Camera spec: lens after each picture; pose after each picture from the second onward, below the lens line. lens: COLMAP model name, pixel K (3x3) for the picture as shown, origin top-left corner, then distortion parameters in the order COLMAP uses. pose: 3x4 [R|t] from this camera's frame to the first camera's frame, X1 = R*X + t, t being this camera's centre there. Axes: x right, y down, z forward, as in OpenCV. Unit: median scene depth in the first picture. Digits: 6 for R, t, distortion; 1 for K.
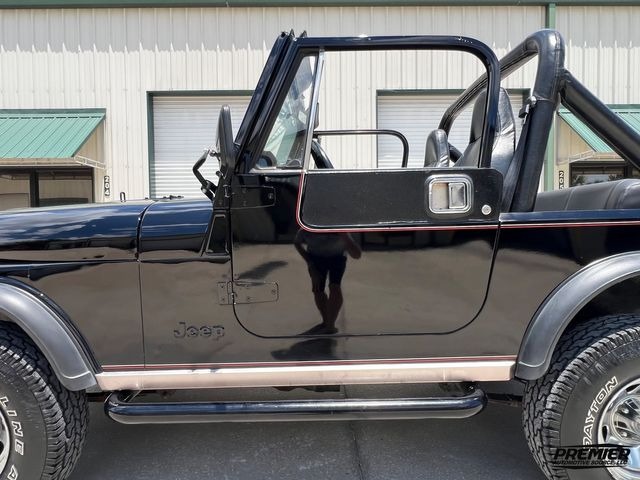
lens RADIAL K [[486.1, 0, 309.3], [0, 486.1, 244.7], [0, 0, 1]] dist [-0.000739, 0.001162]
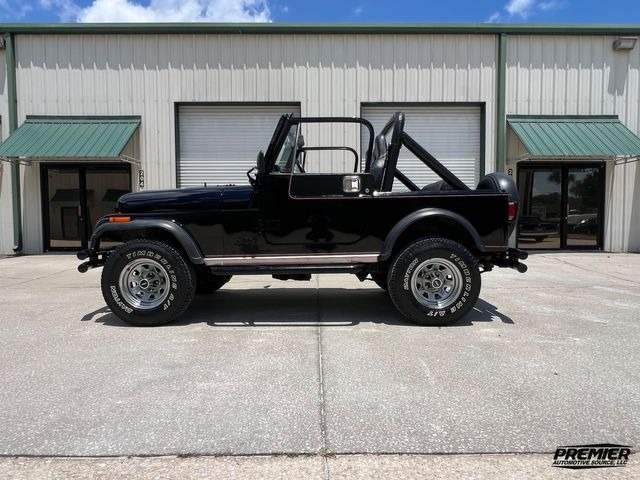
lens RADIAL K [[460.8, 0, 309.0], [0, 460.8, 239.4], [0, 0, 1]] dist [-0.007848, -0.006920]
pose [[0.999974, 0.007162, -0.000866, 0.010917], [-0.007154, 0.999934, 0.009013, 0.020449], [0.000931, -0.009007, 0.999959, -0.174395]]
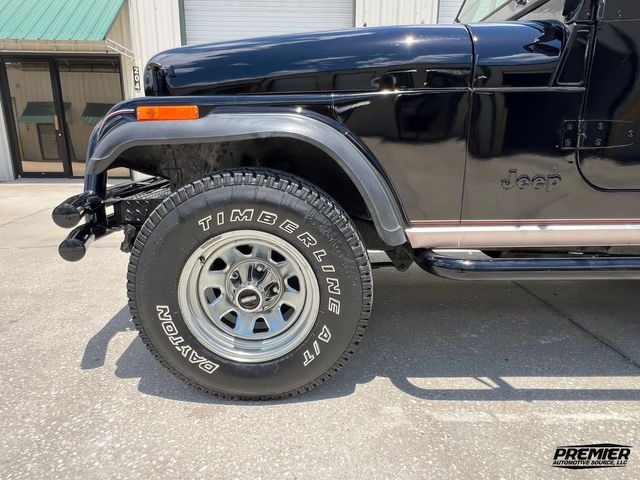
lens RADIAL K [[486.2, 0, 322.1], [0, 486.2, 277.1], [0, 0, 1]] dist [0.003749, 0.001023]
pose [[0.999709, 0.013387, 0.020044, -0.083955], [-0.017746, 0.971534, 0.236234, 0.020252], [-0.016311, -0.236522, 0.971489, 0.019115]]
